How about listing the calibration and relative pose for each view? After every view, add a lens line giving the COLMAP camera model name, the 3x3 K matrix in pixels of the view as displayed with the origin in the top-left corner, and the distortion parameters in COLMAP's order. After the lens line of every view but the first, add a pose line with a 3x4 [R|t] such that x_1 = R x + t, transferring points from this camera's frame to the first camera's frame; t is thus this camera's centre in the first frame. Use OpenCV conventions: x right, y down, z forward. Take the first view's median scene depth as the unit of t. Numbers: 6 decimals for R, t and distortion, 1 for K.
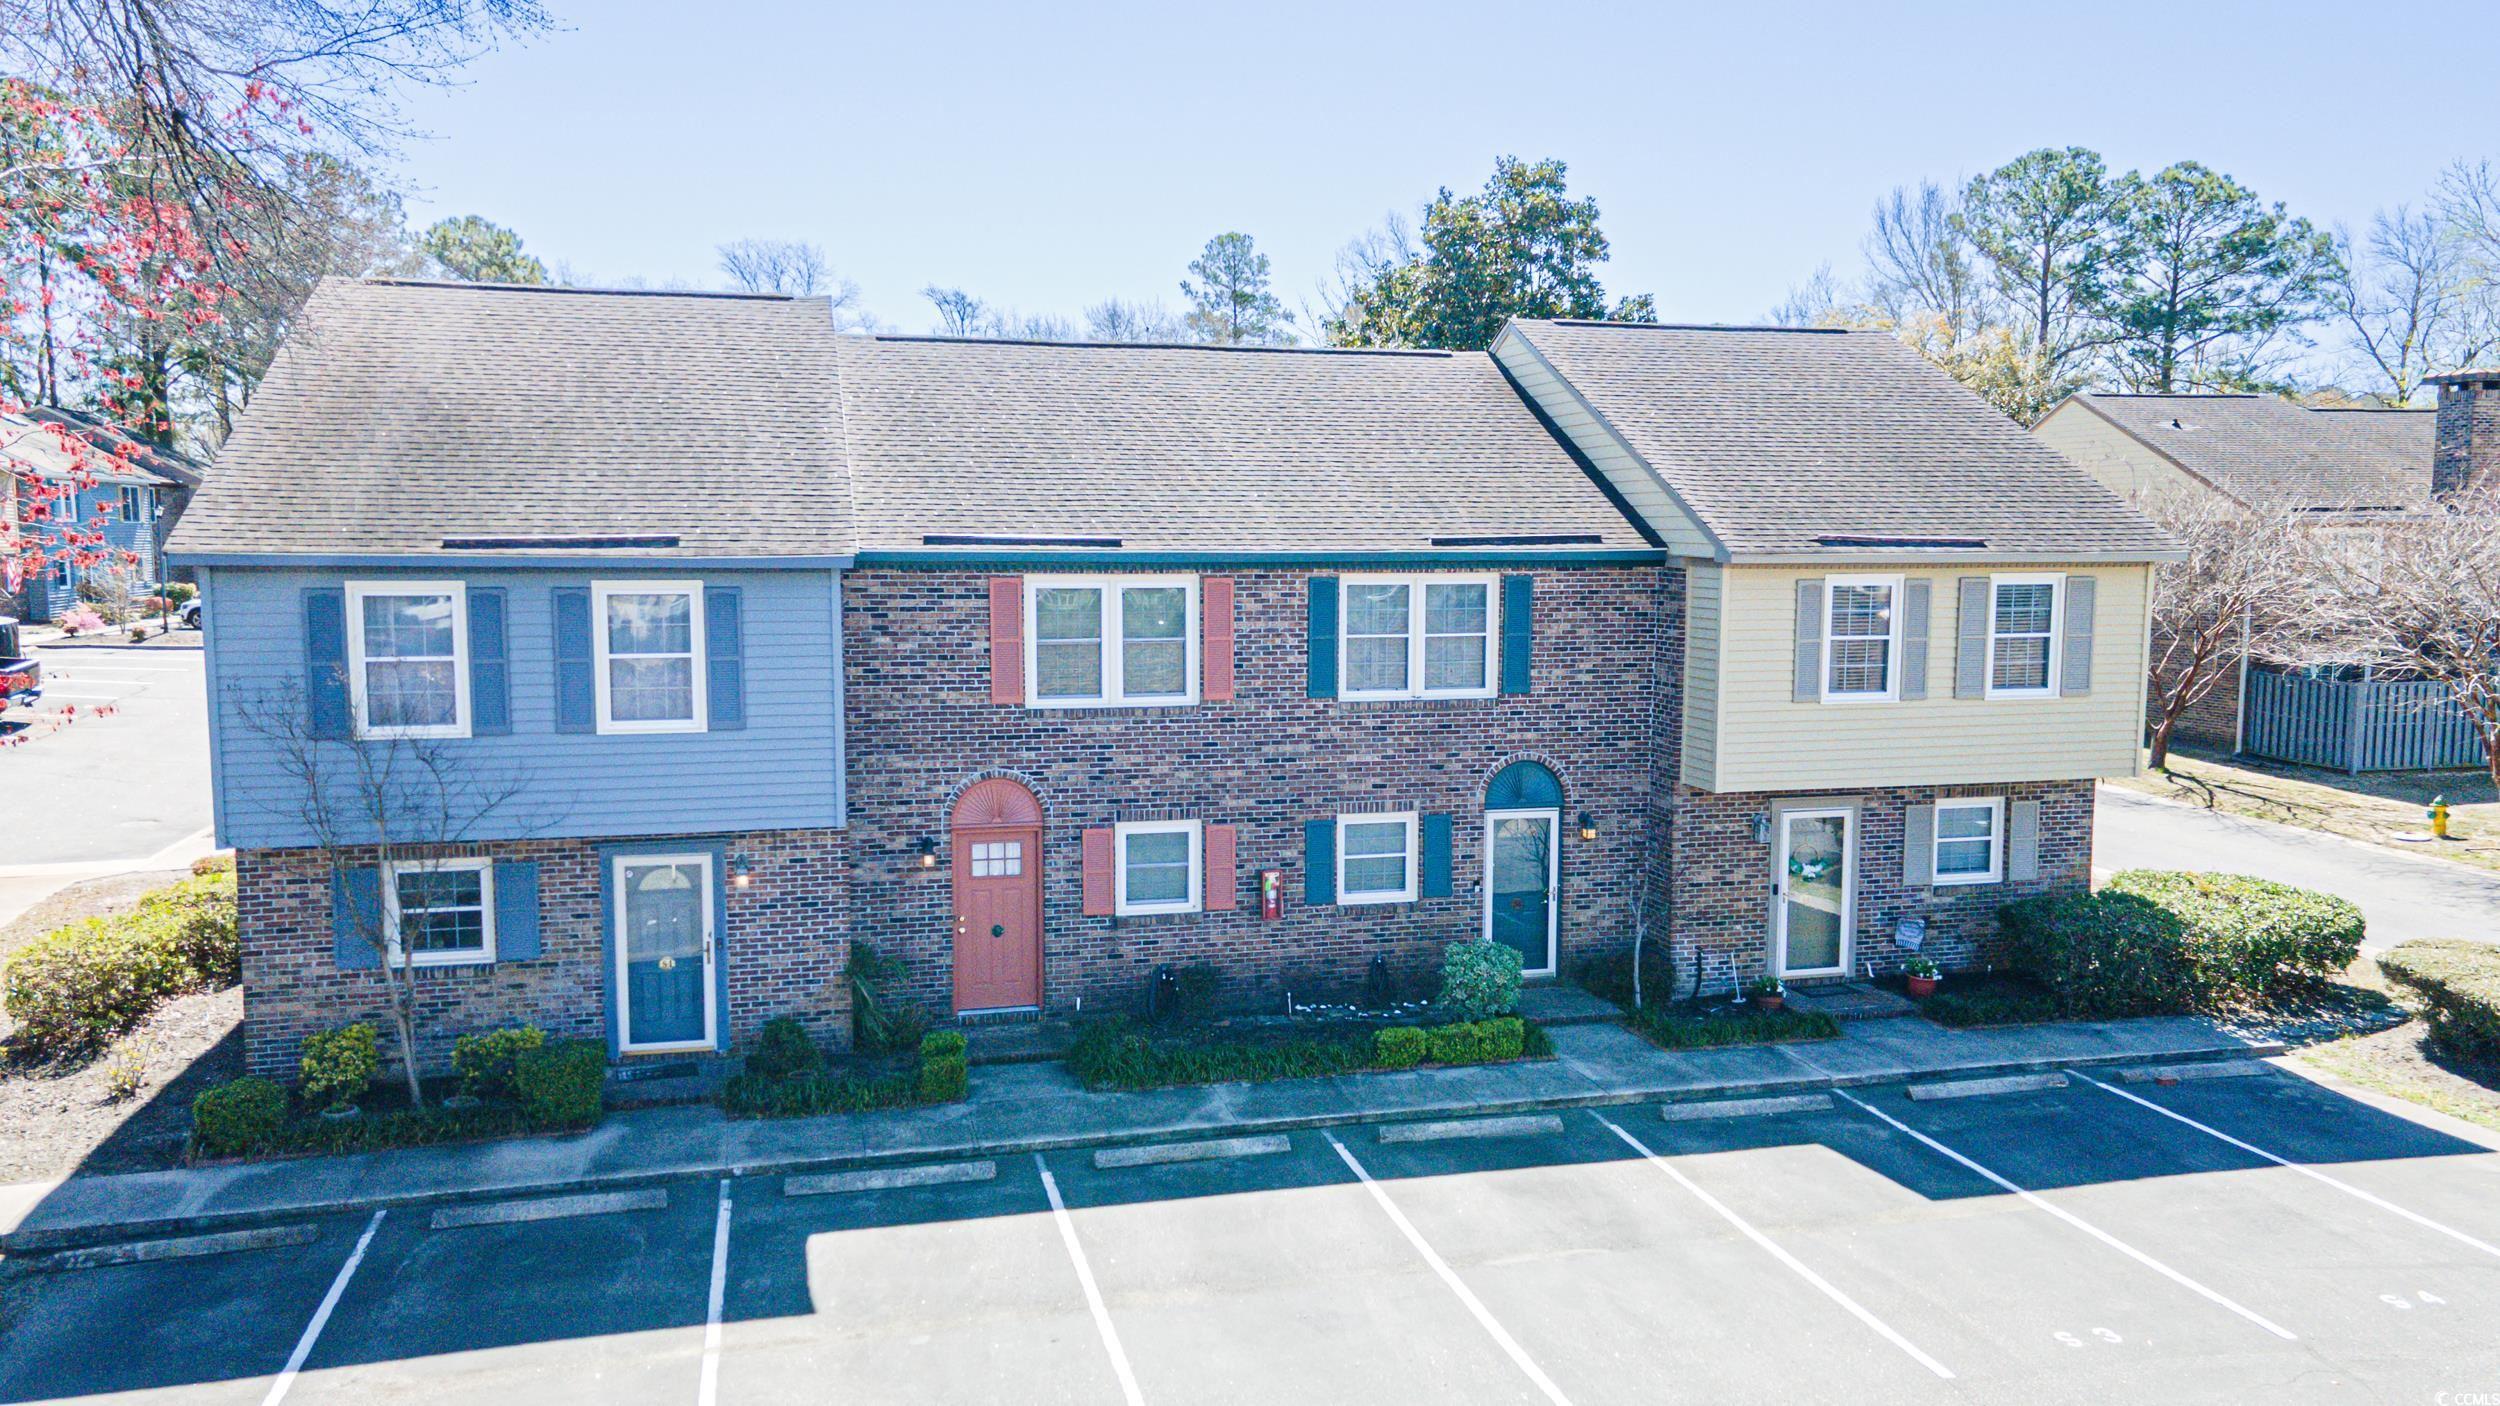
lens RADIAL K [[1814.5, 0, 1250.0], [0, 1814.5, 703.0], [0, 0, 1]] dist [0.000387, 0.076681]
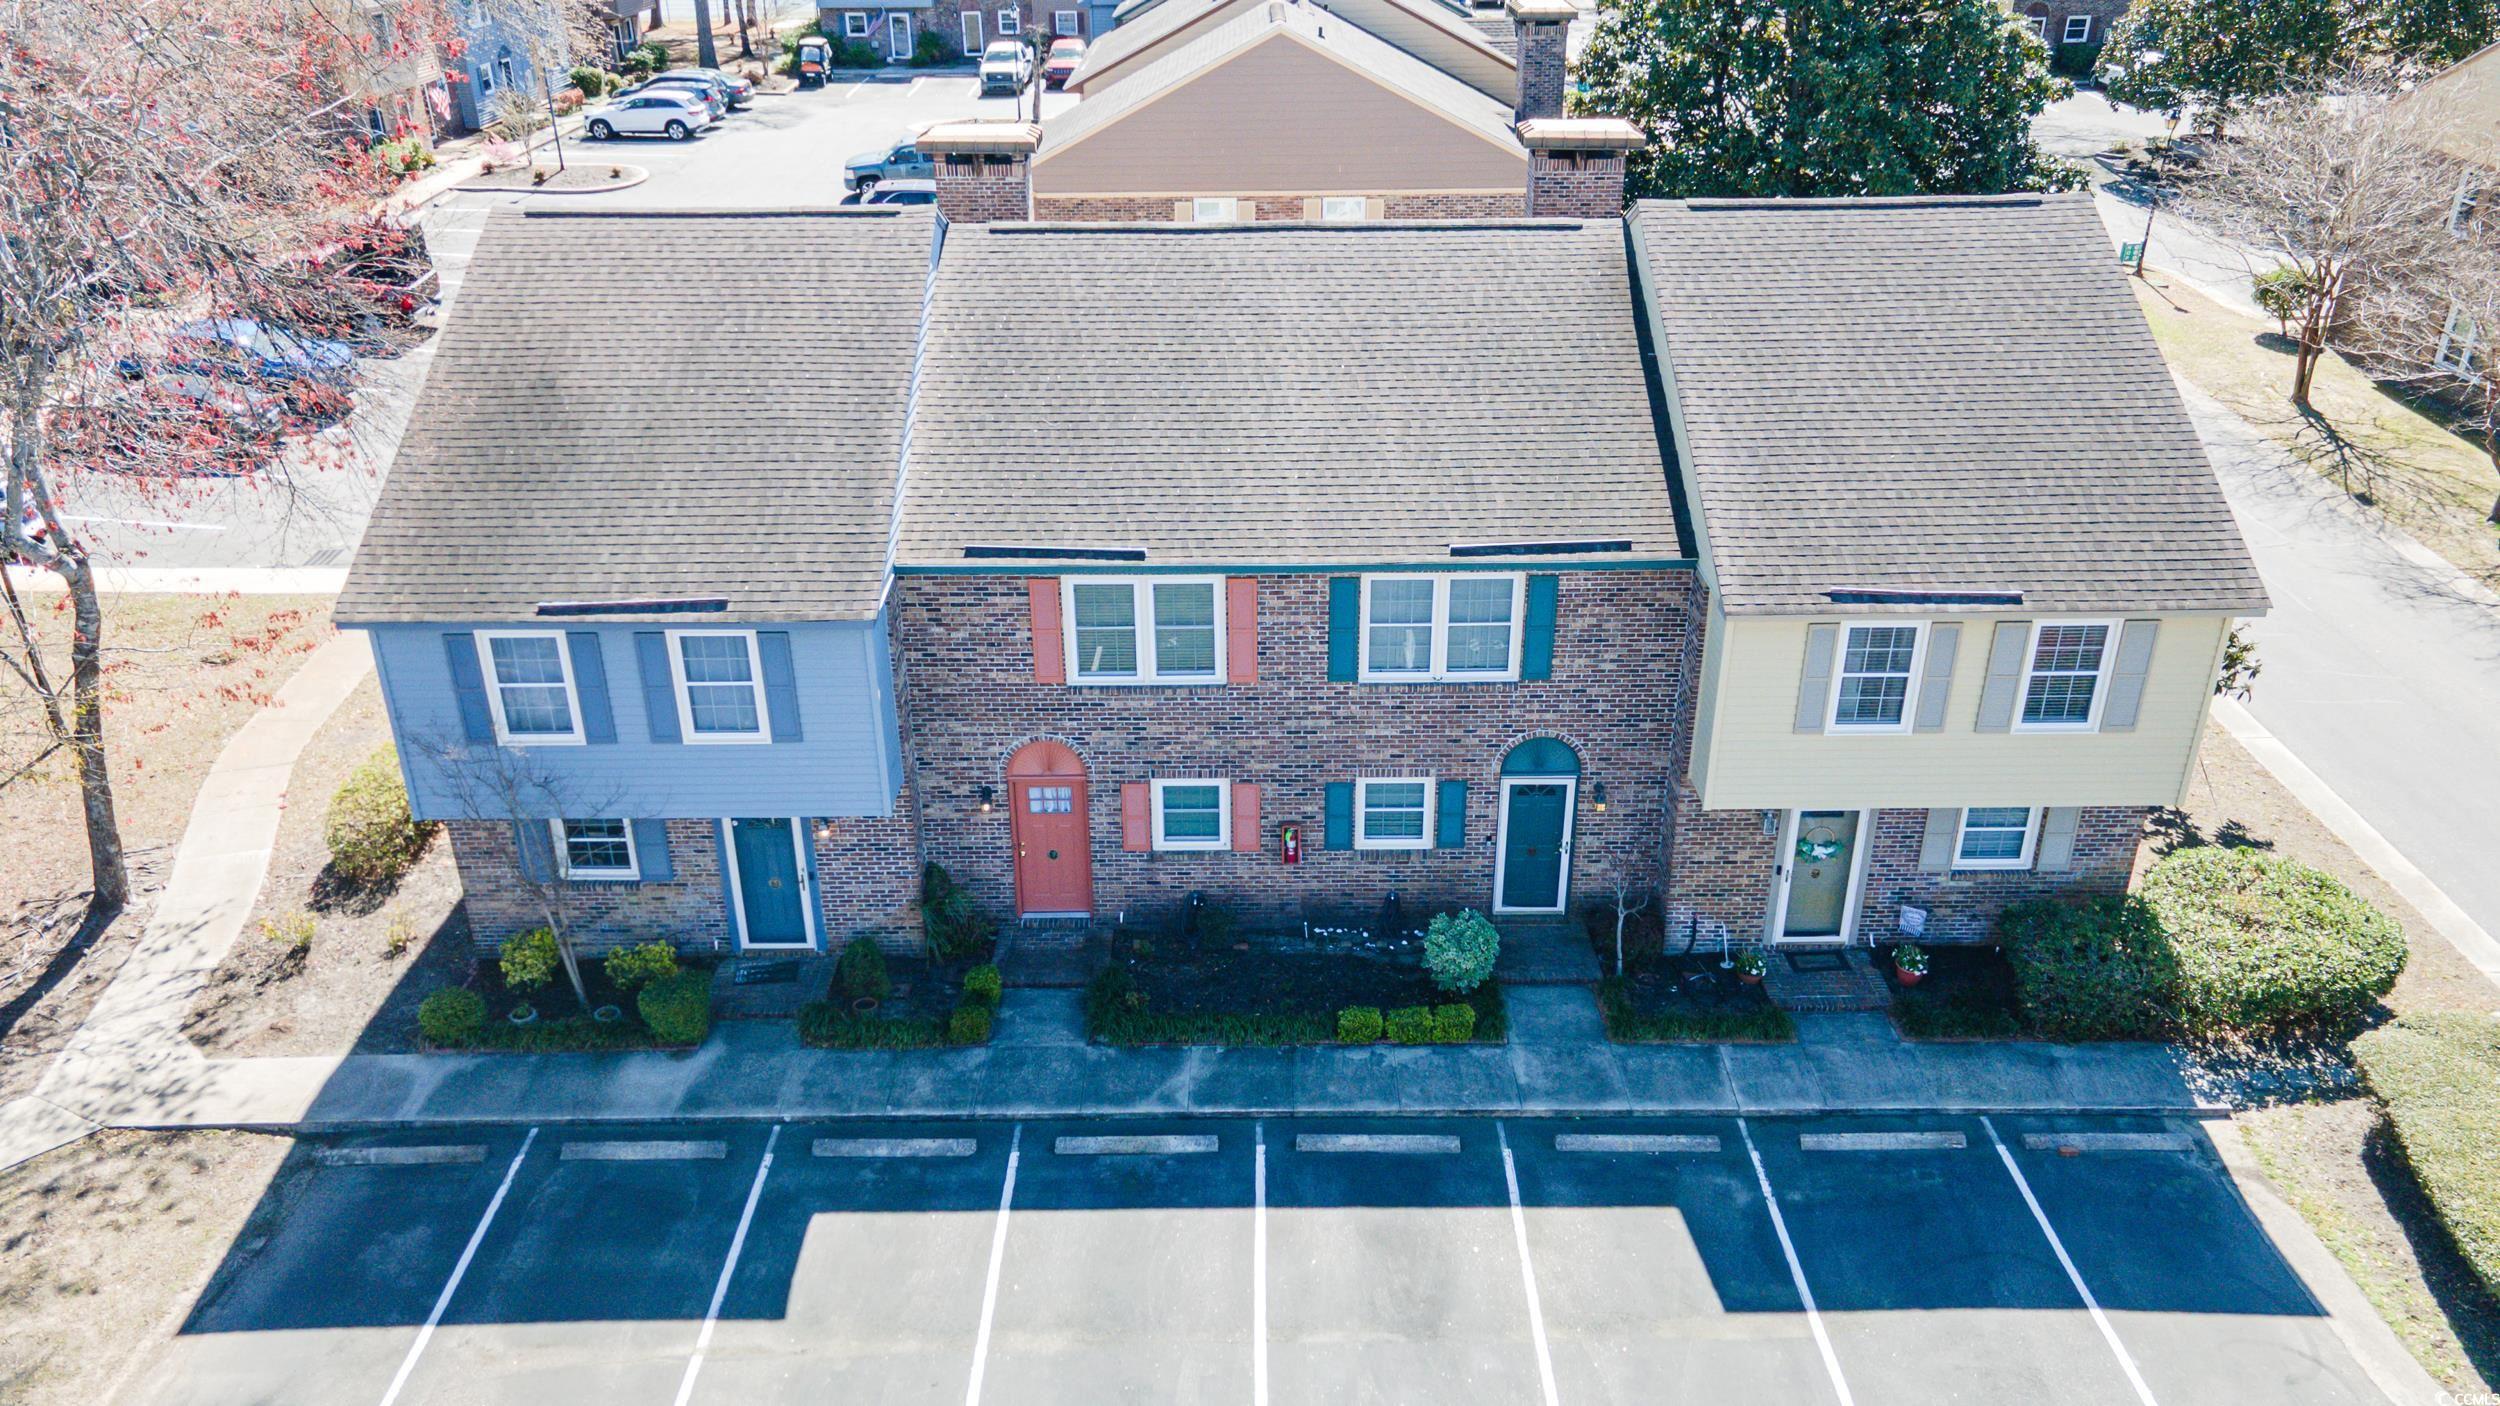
lens RADIAL K [[1814.5, 0, 1250.0], [0, 1814.5, 703.0], [0, 0, 1]] dist [0.000387, 0.076681]
pose [[0.969772, 0.099806, -0.222669, 0.232884], [-0.014958, 0.935125, 0.354002, -0.379758], [0.243555, -0.339970, 0.908351, 0.006715]]
